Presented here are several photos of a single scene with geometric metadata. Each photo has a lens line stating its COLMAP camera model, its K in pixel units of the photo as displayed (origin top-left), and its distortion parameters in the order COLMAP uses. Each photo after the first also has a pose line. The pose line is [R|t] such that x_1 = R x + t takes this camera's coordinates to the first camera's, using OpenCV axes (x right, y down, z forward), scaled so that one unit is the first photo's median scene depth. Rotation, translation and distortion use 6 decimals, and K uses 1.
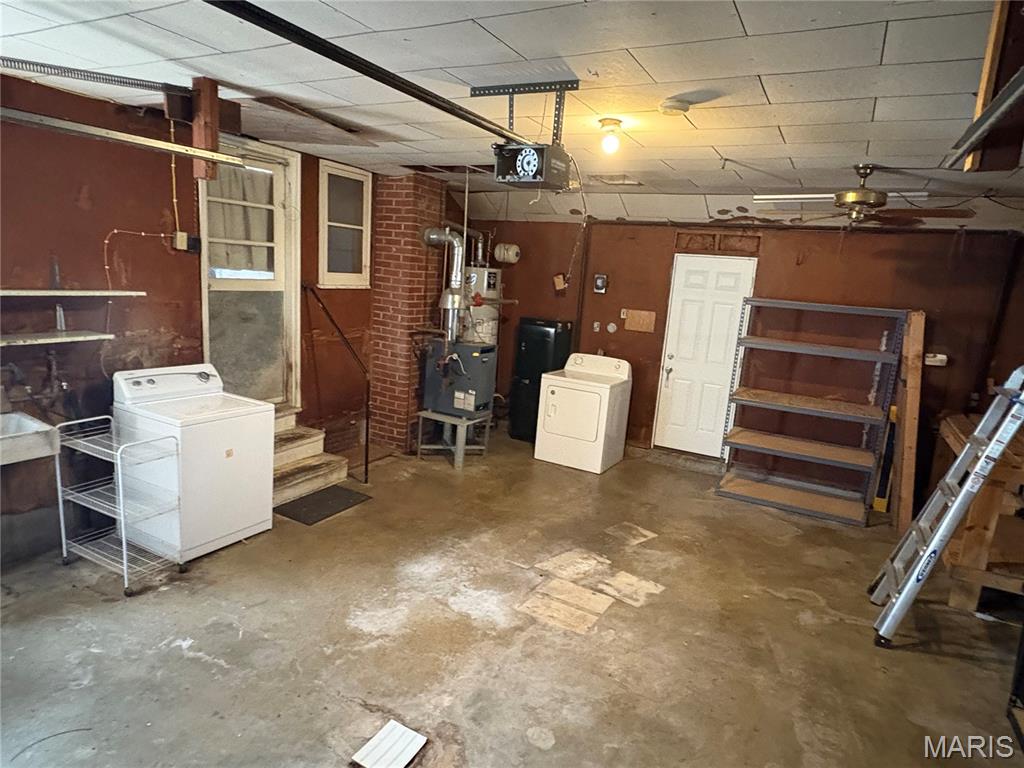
lens RADIAL K [[617.0, 0, 510.4], [0, 617.0, 385.9], [0, 0, 1]] dist [-0.002333, 0.000598]
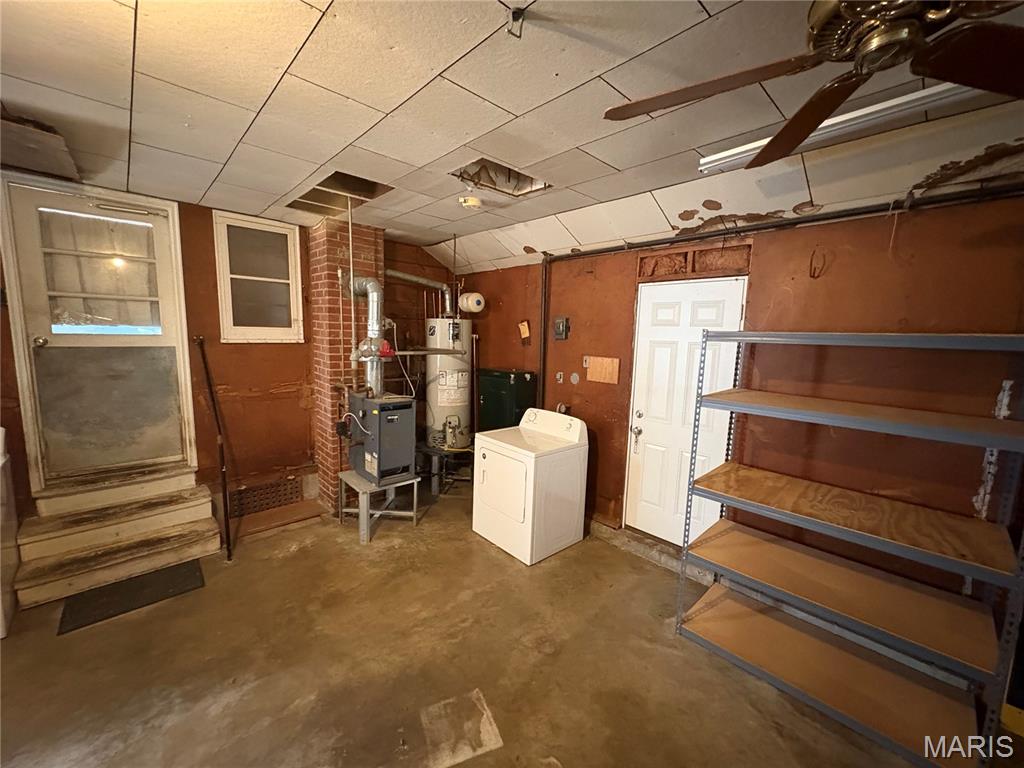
lens RADIAL K [[405.9, 0, 513.8], [0, 405.9, 383.7], [0, 0, 1]] dist [-0.000346, 0.001296]
pose [[0.948087, -0.007868, -0.317912, 0.289889], [-0.016537, 0.997122, -0.073994, -0.048665], [0.317579, 0.075410, 0.945228, 0.487542]]
